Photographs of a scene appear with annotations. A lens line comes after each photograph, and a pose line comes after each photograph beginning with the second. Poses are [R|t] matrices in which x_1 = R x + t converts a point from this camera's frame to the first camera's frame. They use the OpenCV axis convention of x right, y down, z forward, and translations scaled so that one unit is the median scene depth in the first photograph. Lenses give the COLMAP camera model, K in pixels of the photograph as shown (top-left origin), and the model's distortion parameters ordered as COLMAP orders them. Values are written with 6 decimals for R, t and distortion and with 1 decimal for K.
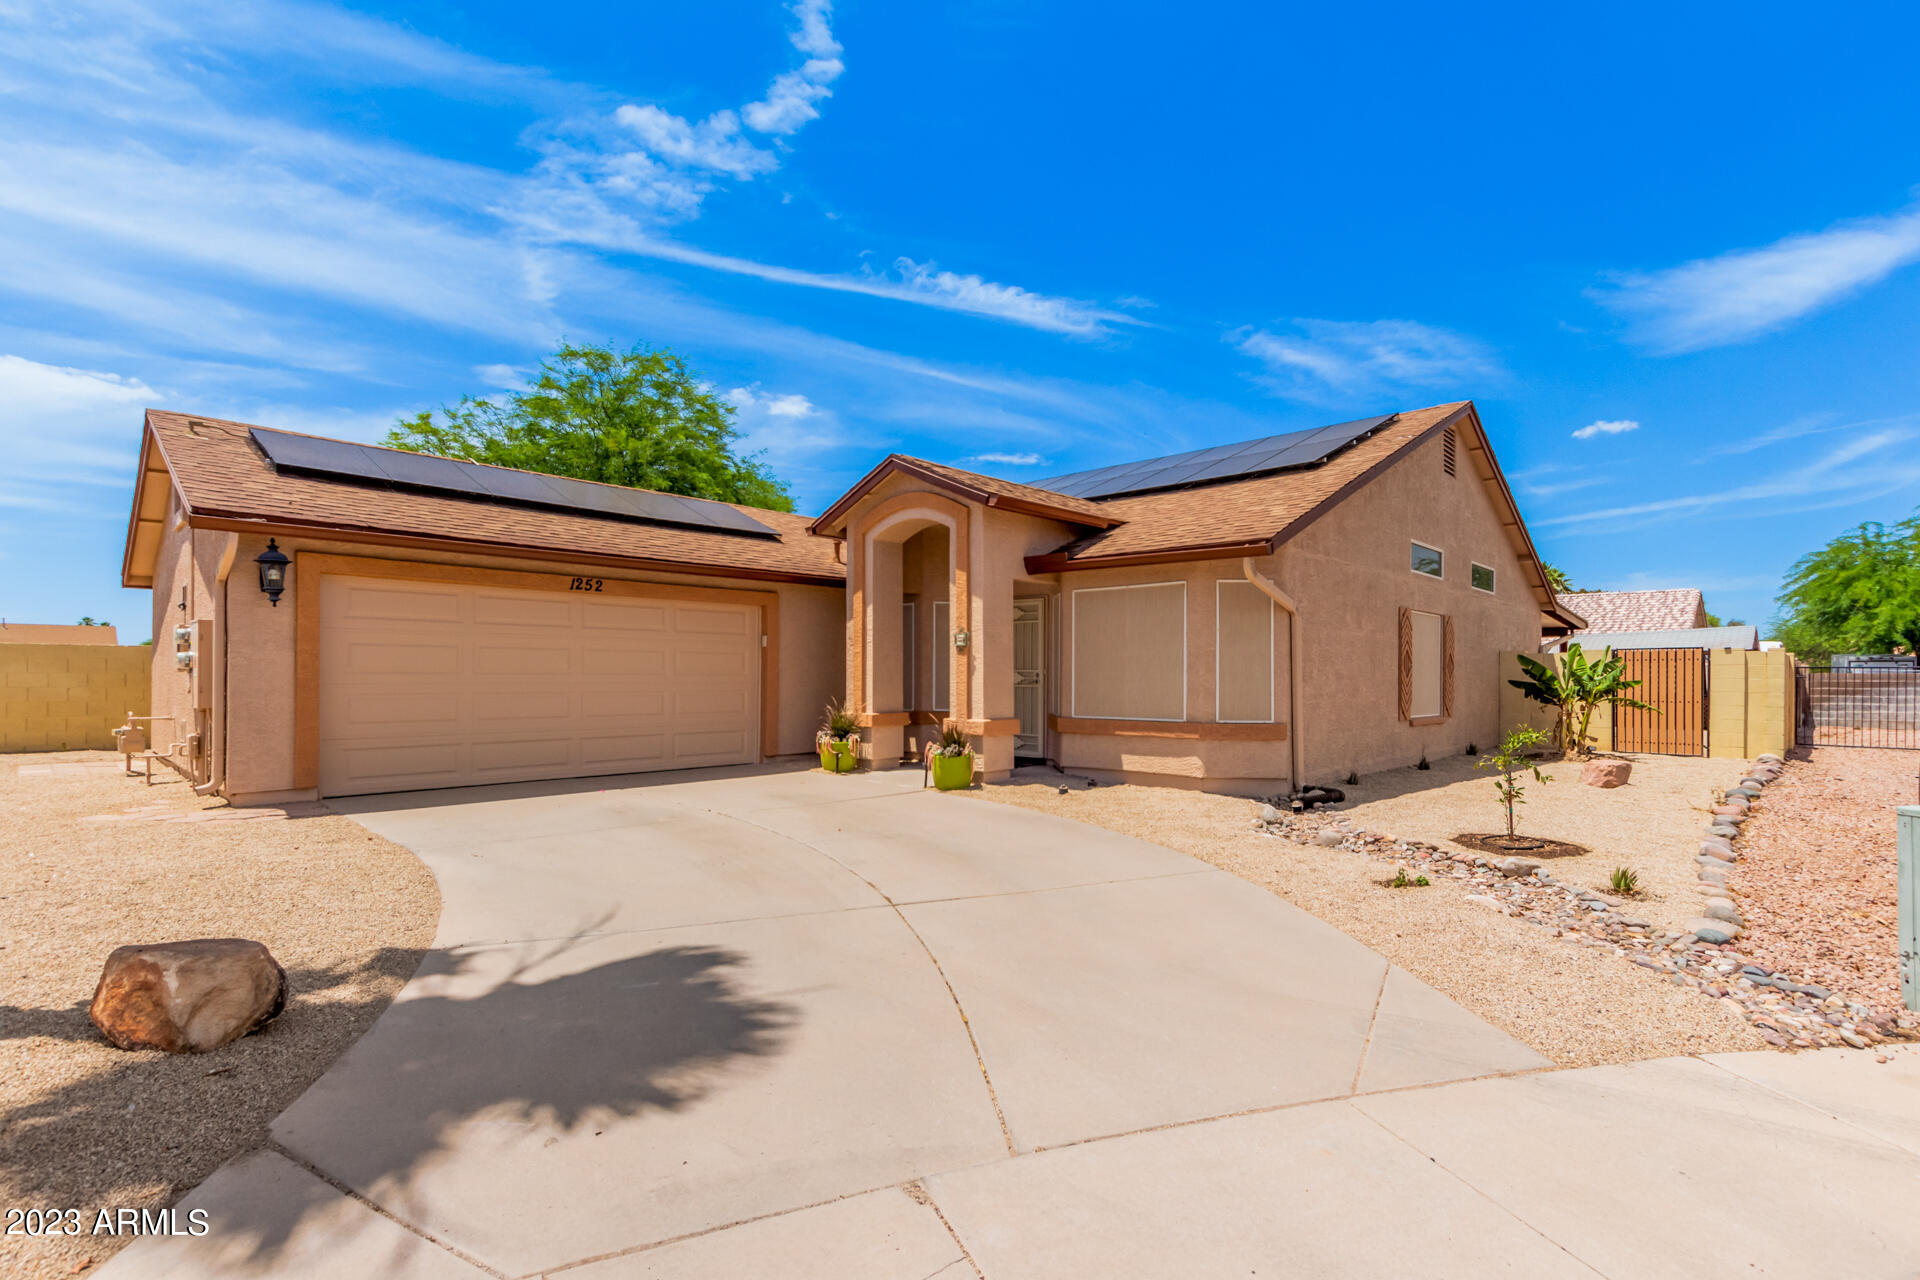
lens RADIAL K [[904.6, 0, 950.9], [0, 904.6, 652.8], [0, 0, 1]] dist [-0.000398, 0.006507]
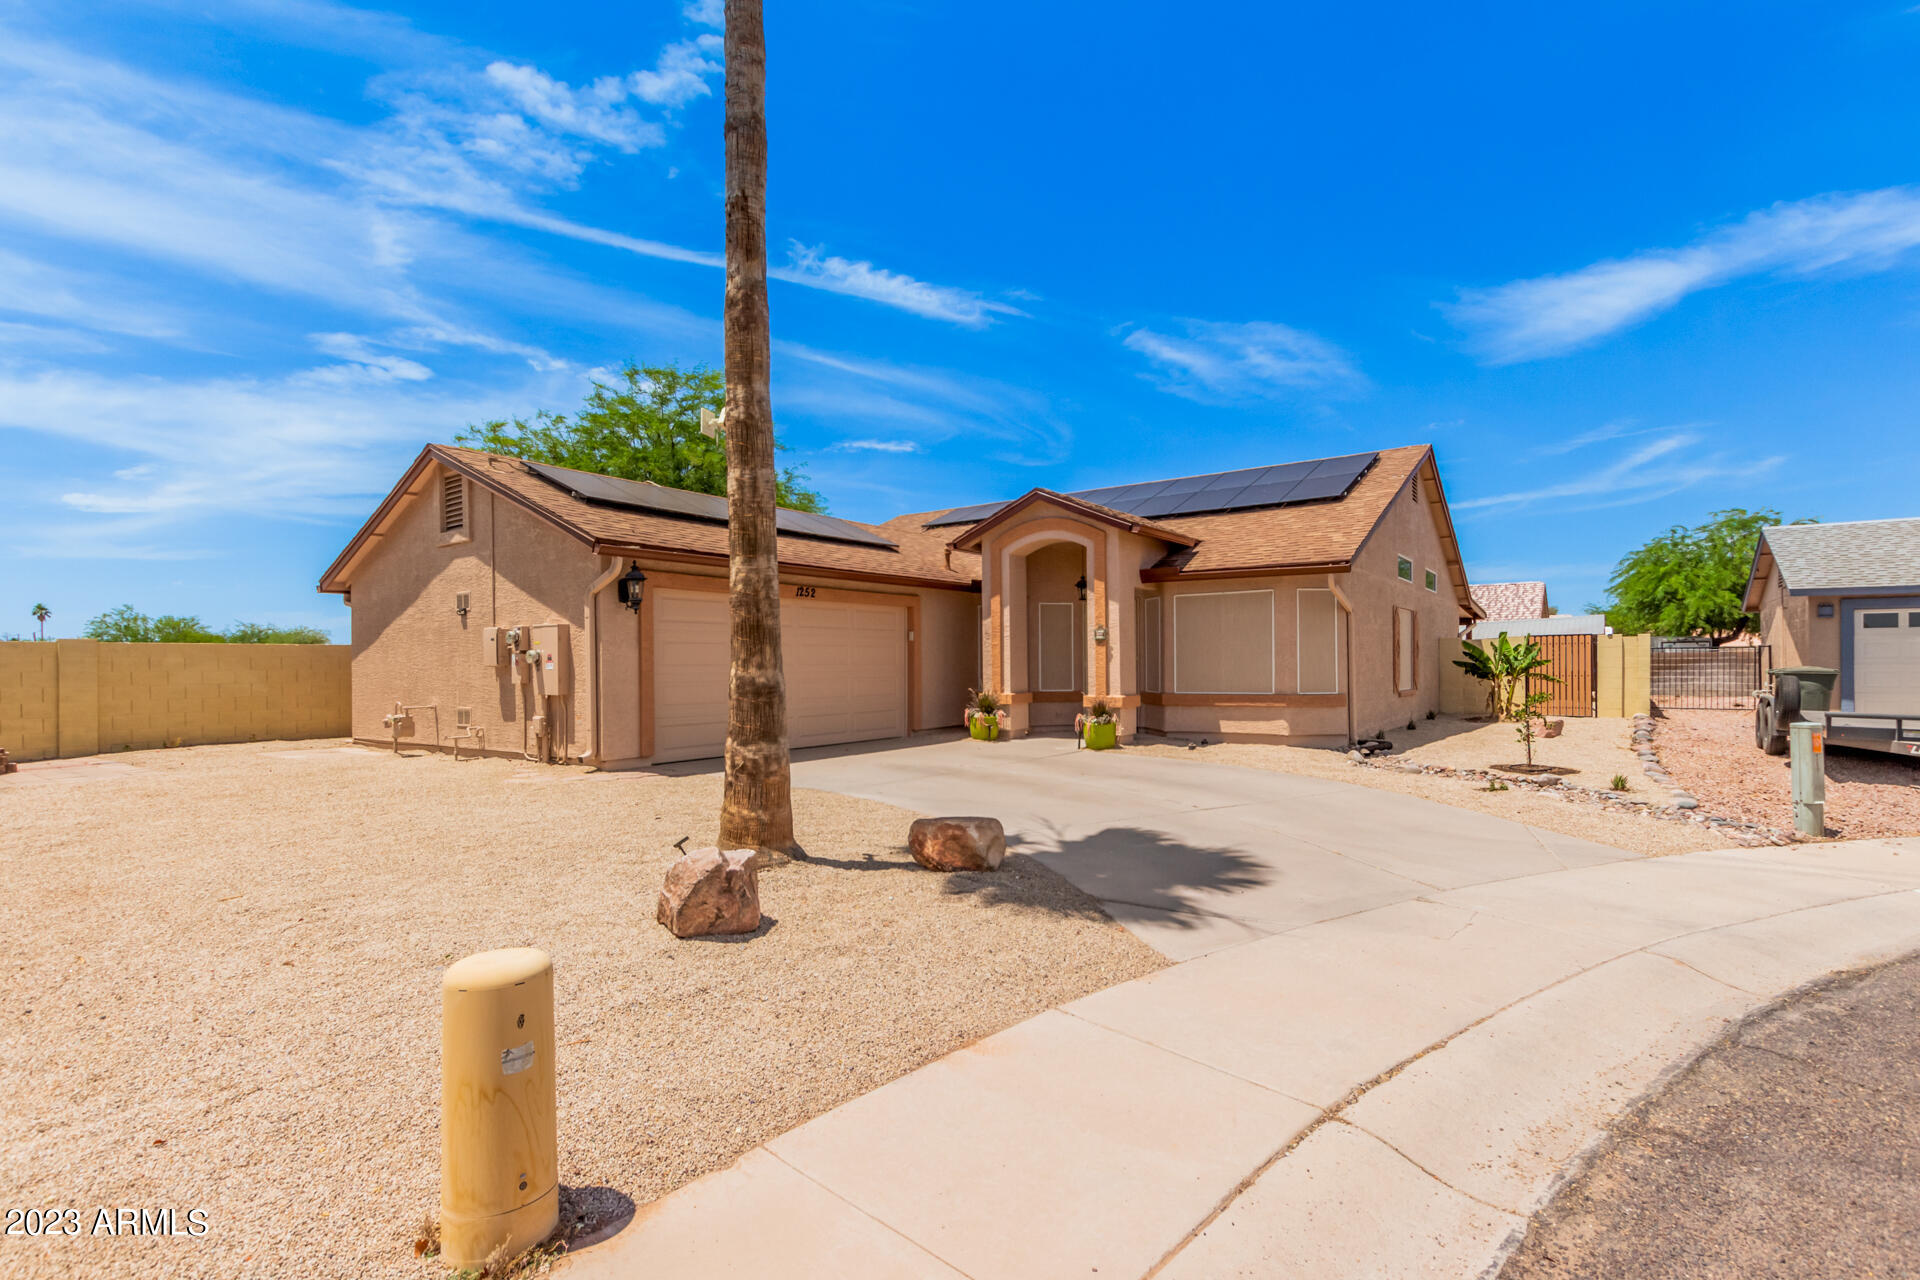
lens RADIAL K [[894.2, 0, 957.5], [0, 894.2, 676.6], [0, 0, 1]] dist [0.003373, 0.000238]
pose [[0.991639, -0.014639, 0.128206, -0.238446], [0.009596, 0.999159, 0.039865, -0.004812], [-0.128682, -0.038301, 0.990946, -0.160677]]
